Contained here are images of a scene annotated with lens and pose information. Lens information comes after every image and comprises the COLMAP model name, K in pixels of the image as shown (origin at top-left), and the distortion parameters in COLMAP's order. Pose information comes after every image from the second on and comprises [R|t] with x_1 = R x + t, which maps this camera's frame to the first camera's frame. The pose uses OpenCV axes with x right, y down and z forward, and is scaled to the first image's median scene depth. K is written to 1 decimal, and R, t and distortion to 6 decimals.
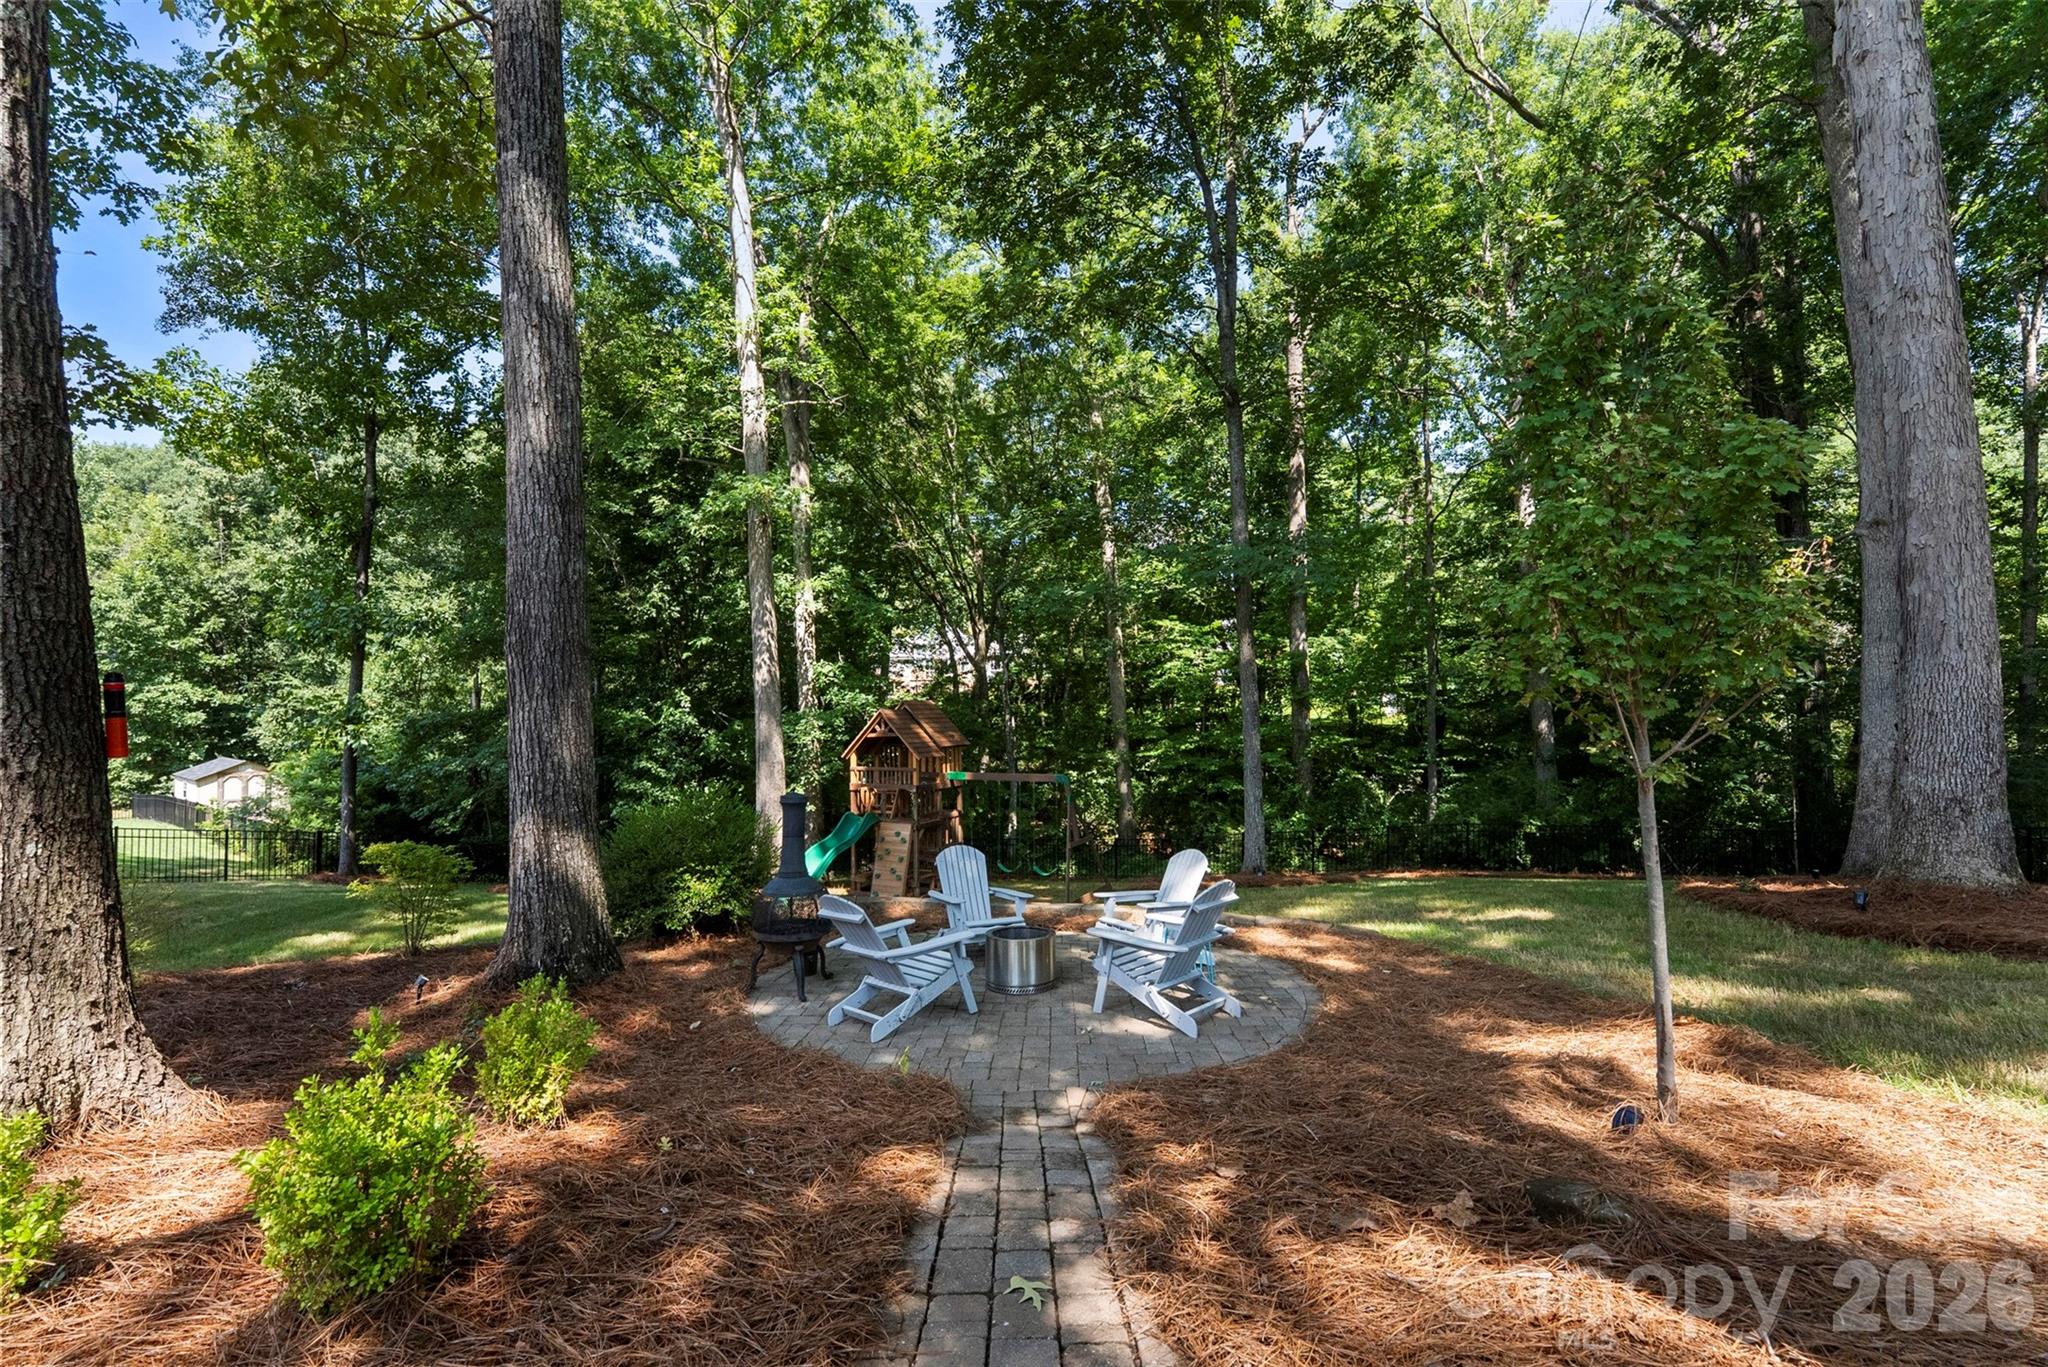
lens RADIAL K [[853.6, 0, 1016.9], [0, 853.6, 710.3], [0, 0, 1]] dist [0.000199, 0.000259]
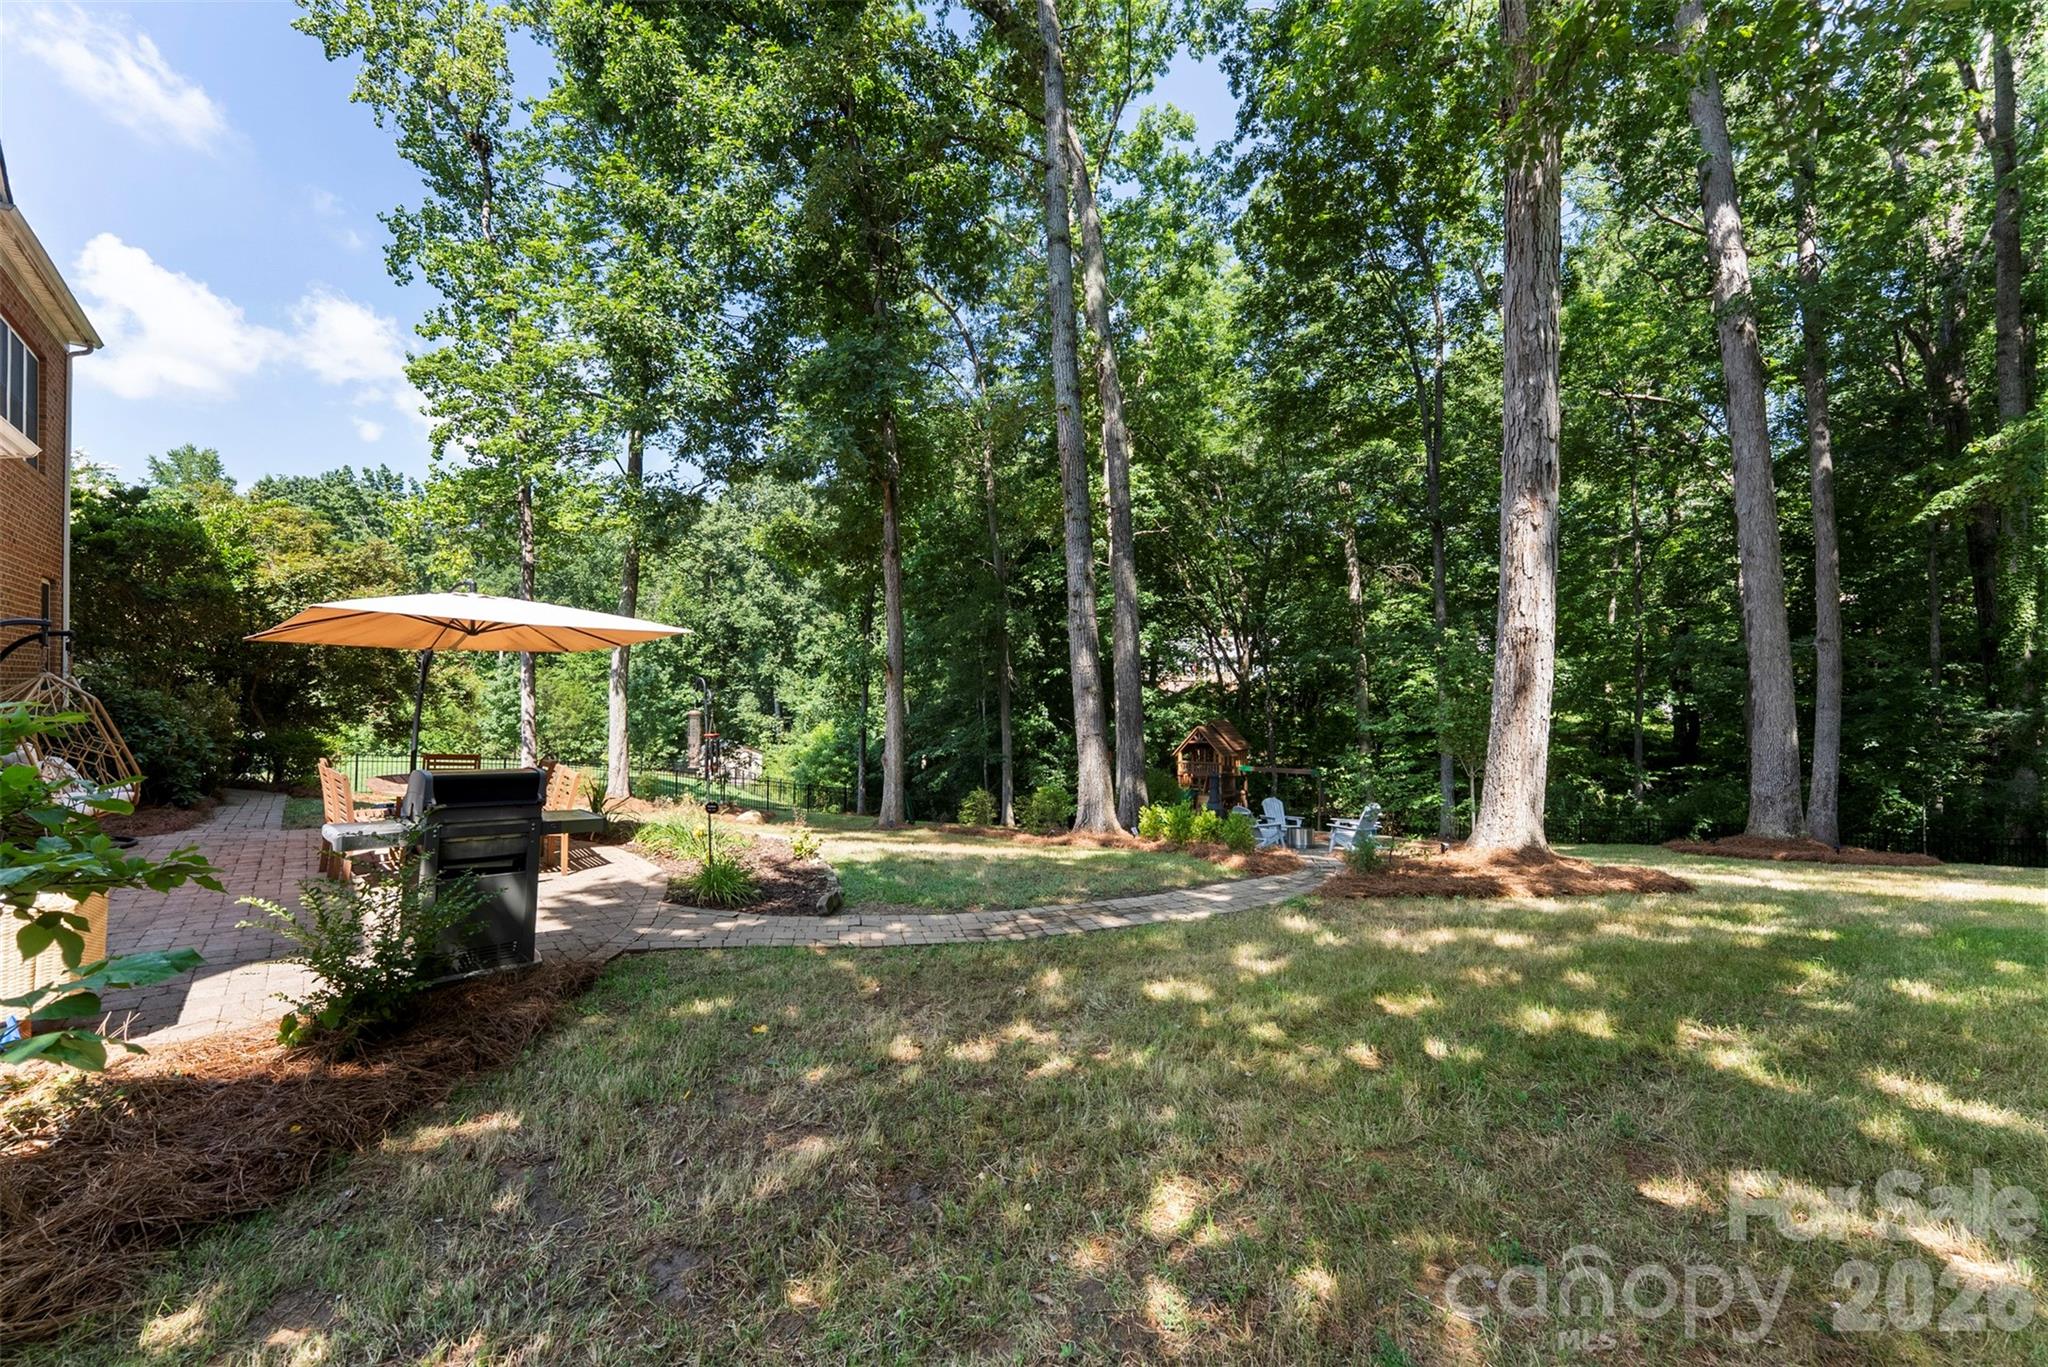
lens RADIAL K [[944.4, 0, 969.3], [0, 944.4, 685.2], [0, 0, 1]] dist [0.000175, -0.000185]
pose [[0.956921, 0.008840, -0.290213, -0.040148], [-0.010660, 0.999932, -0.004688, -0.049995], [0.290152, 0.007580, 0.956951, -0.647012]]
